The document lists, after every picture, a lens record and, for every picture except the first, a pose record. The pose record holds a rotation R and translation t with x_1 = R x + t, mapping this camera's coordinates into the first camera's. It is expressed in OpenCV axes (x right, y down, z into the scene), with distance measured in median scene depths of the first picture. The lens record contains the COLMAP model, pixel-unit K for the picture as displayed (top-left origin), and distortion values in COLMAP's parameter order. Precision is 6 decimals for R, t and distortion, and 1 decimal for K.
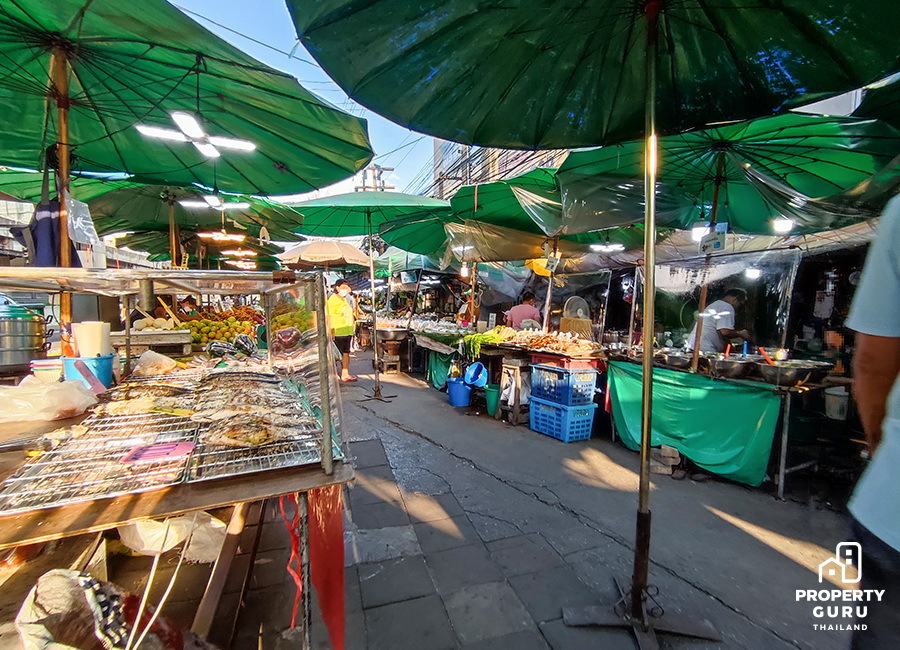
lens RADIAL K [[428.1, 0, 450.0], [0, 428.1, 325.0], [0, 0, 1]] dist [0.000394, 0.000154]
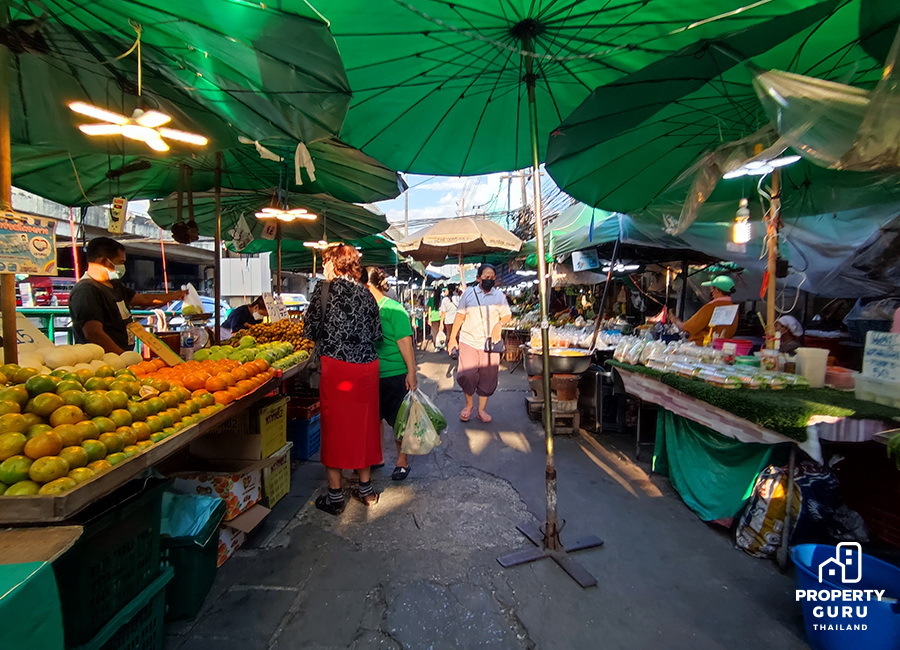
lens RADIAL K [[428.1, 0, 450.0], [0, 428.1, 325.0], [0, 0, 1]] dist [0.000394, 0.000154]
pose [[0.945778, 0.003618, -0.324794, -0.095154], [-0.003246, 0.999993, 0.001689, -0.024717], [0.324798, -0.000543, 0.945783, 0.432304]]
